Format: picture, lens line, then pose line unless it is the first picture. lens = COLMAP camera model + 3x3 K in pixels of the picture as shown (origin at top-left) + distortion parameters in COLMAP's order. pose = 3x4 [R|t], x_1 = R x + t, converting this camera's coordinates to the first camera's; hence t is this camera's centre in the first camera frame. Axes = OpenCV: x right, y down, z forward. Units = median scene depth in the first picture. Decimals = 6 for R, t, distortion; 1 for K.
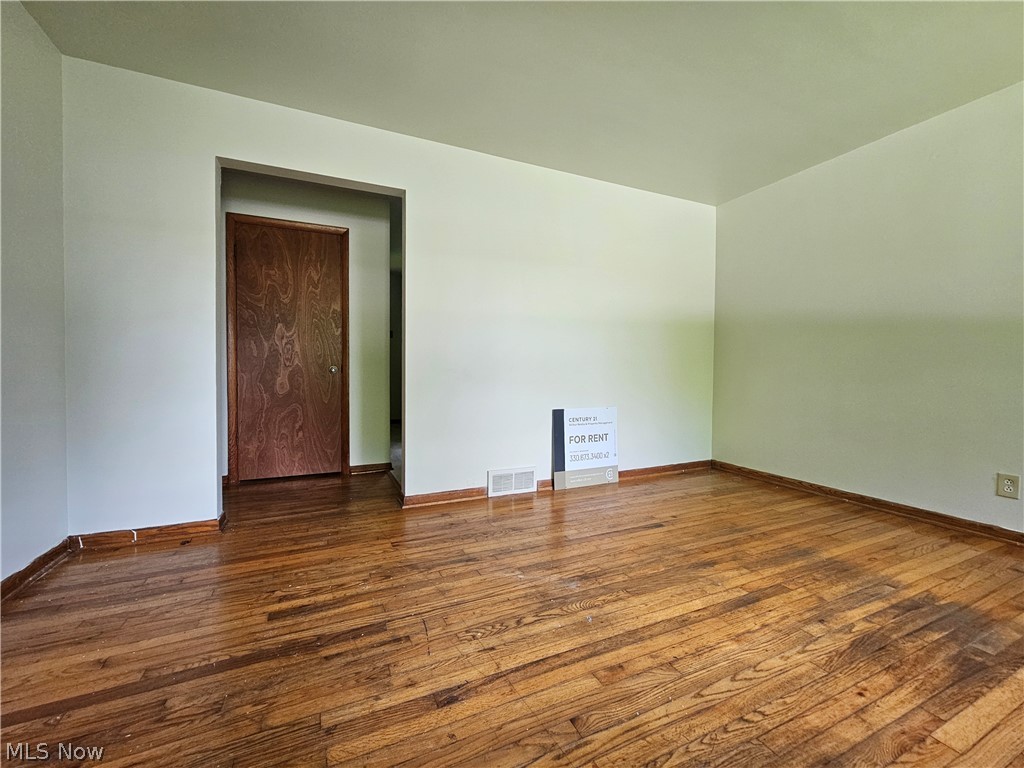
lens RADIAL K [[420.8, 0, 511.8], [0, 420.8, 378.9], [0, 0, 1]] dist [0.000402, 0.000082]
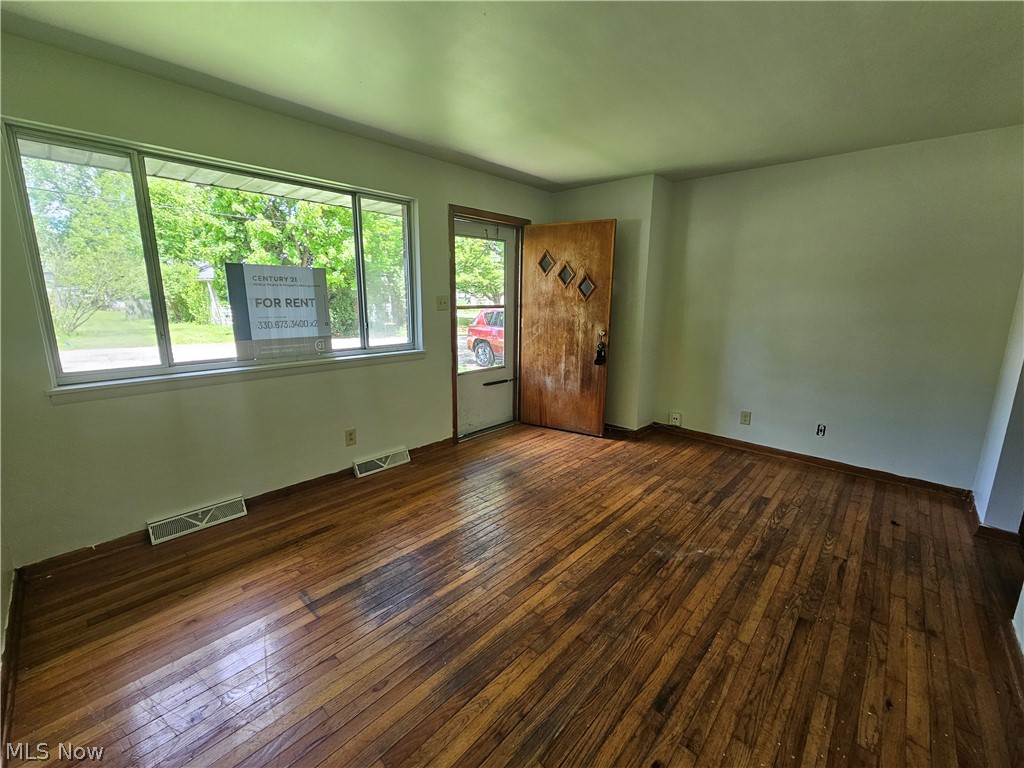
lens RADIAL K [[420.8, 0, 511.8], [0, 420.8, 378.9], [0, 0, 1]] dist [0.000402, 0.000082]
pose [[-0.924224, 0.061587, -0.376852, 1.111686], [-0.022193, 0.976576, 0.214025, -0.325764], [0.381206, 0.206171, -0.901208, 2.049916]]
